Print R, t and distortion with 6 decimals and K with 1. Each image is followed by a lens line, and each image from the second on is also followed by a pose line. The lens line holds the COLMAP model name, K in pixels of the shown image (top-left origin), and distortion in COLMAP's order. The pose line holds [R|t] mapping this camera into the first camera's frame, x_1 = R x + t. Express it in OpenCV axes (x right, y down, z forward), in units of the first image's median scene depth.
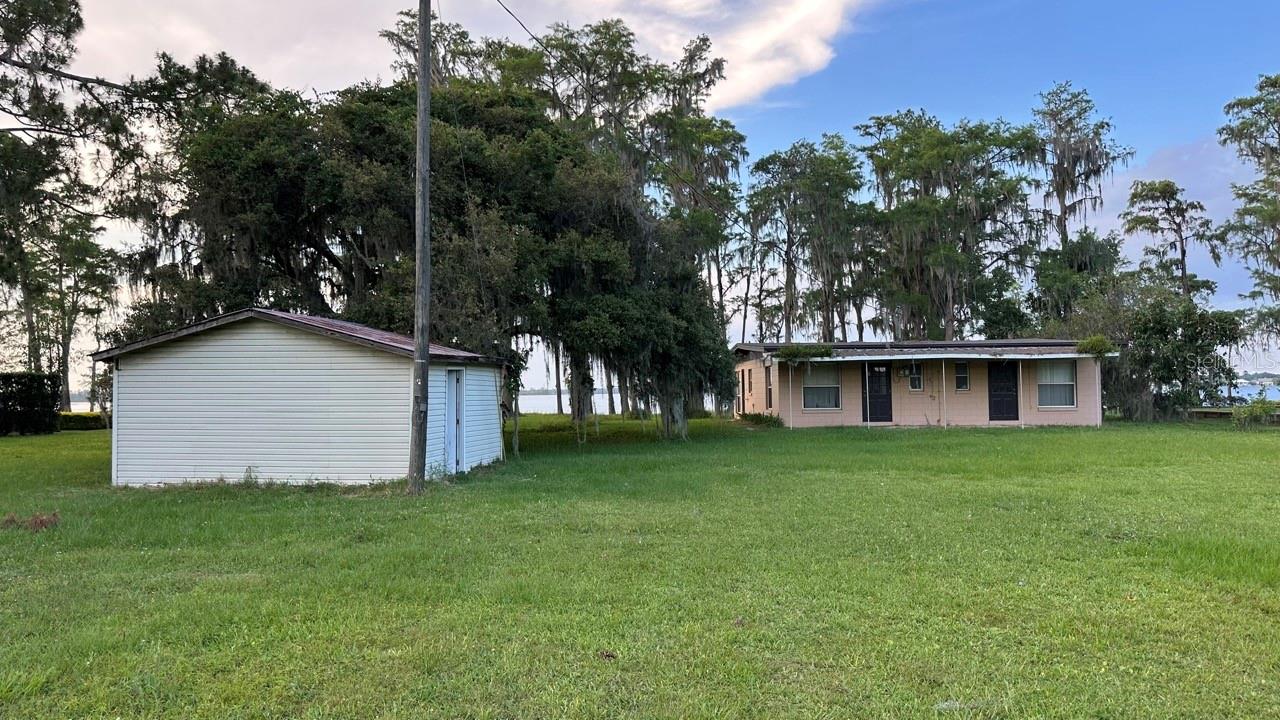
lens RADIAL K [[898.9, 0, 635.4], [0, 898.9, 361.9], [0, 0, 1]] dist [0.124686, -0.183073]
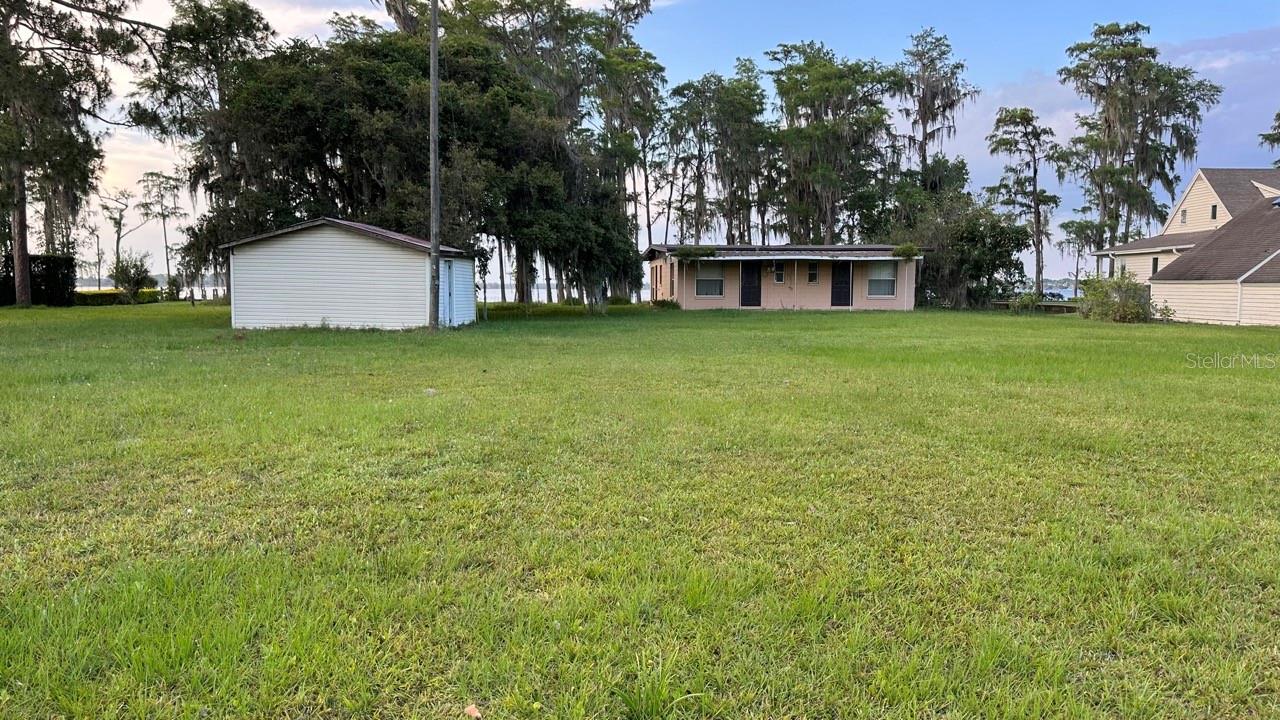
lens RADIAL K [[898.9, 0, 635.4], [0, 898.9, 361.9], [0, 0, 1]] dist [0.124686, -0.183073]
pose [[0.997474, 0.011156, 0.070145, 0.004569], [-0.019158, 0.993243, 0.114459, -0.000746], [-0.068394, -0.115513, 0.990949, -0.215537]]
